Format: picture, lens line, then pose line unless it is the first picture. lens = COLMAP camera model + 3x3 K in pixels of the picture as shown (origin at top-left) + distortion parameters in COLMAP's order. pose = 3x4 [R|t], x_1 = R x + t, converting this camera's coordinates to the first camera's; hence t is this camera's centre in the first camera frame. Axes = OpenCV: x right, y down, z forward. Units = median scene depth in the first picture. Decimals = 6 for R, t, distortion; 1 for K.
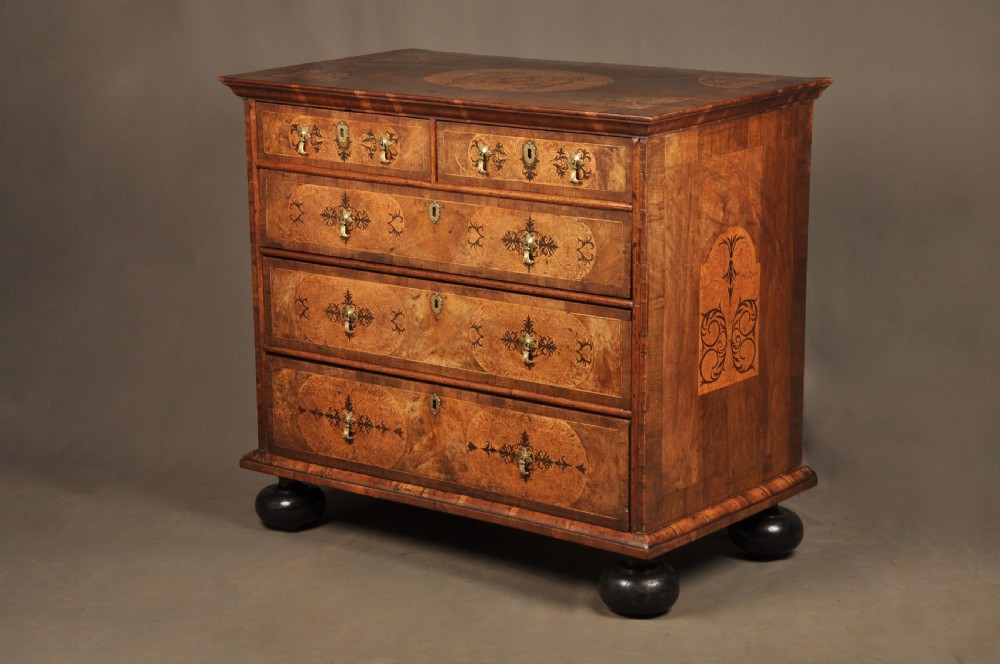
lens RADIAL K [[2195.4, 0, 507.4], [0, 2195.4, 327.3], [0, 0, 1]] dist [0.397667, 0.000000]
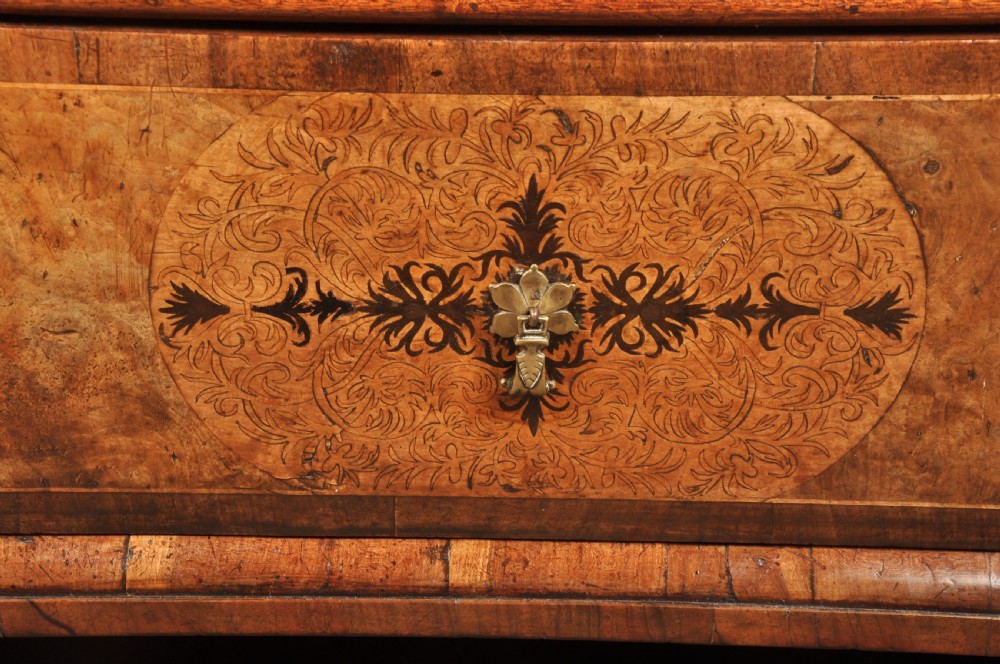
lens RADIAL K [[2217.5, 0, 492.2], [0, 2217.5, 335.4], [0, 0, 1]] dist [0.379219, 0.000000]
pose [[0.798249, -0.245916, 0.549840, -0.108359], [0.116614, 0.958684, 0.259473, 0.007663], [-0.590931, -0.143005, 0.793946, 0.841207]]
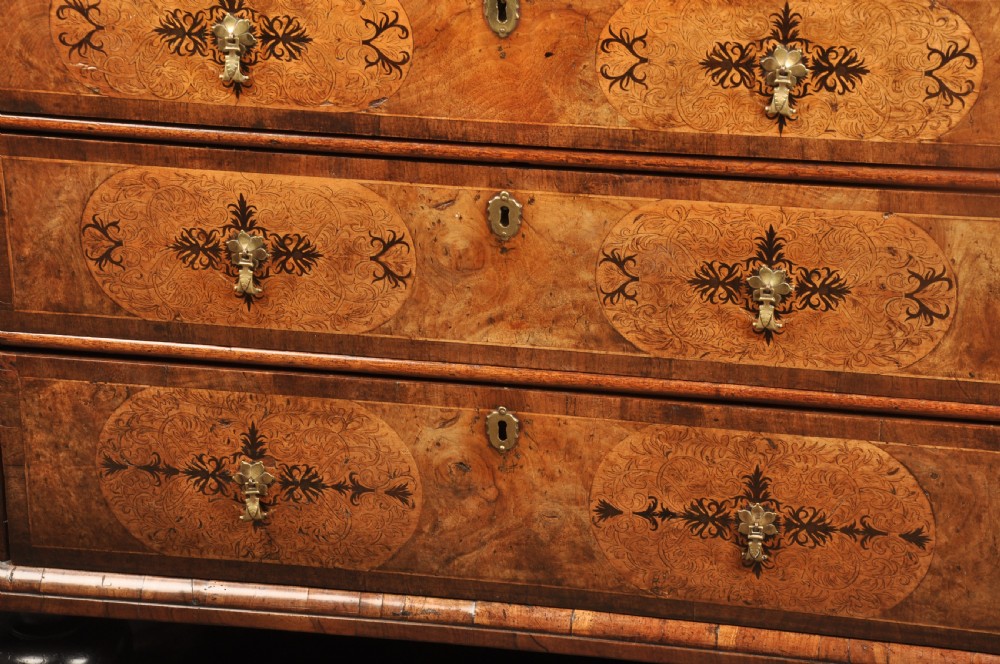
lens RADIAL K [[2990.1, 0, 483.9], [0, 2990.1, 333.8], [0, 0, 1]] dist [0.795606, 0.000000]
pose [[0.899050, -0.185596, 0.396564, -0.283312], [0.103081, 0.969978, 0.220266, -0.122316], [-0.425539, -0.157152, 0.891190, 0.475657]]
